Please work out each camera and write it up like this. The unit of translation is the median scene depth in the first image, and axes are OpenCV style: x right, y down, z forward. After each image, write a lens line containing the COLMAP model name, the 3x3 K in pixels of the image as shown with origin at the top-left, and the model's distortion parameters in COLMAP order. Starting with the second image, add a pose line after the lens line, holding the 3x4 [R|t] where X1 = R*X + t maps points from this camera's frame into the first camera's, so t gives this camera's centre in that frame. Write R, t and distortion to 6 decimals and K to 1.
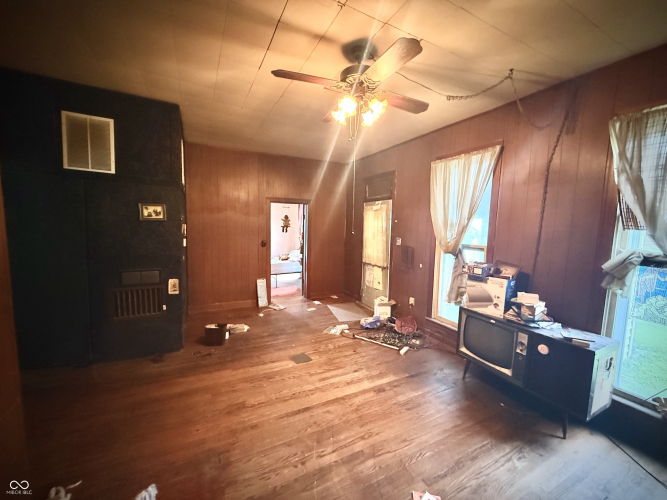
lens RADIAL K [[265.4, 0, 333.3], [0, 265.4, 248.9], [0, 0, 1]] dist [0.000112, 0.000035]
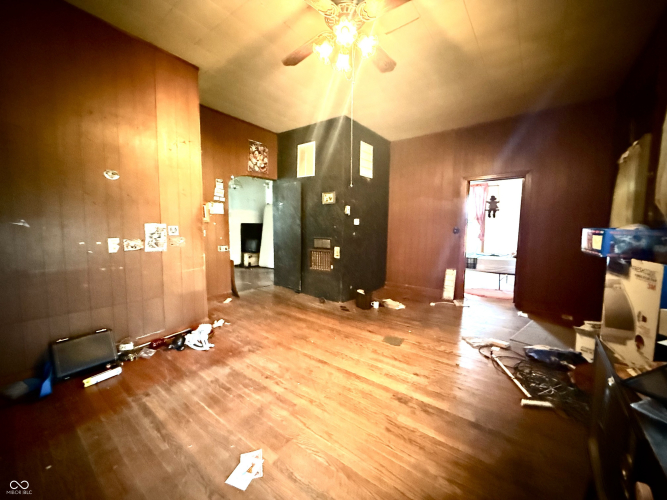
lens RADIAL K [[265.4, 0, 332.3], [0, 265.4, 250.8], [0, 0, 1]] dist [0.000112, 0.000035]
pose [[0.430422, 0.061750, -0.900513, 0.667305], [-0.083415, 0.996109, 0.028435, 0.107998], [0.898765, 0.062877, 0.433898, 0.442394]]
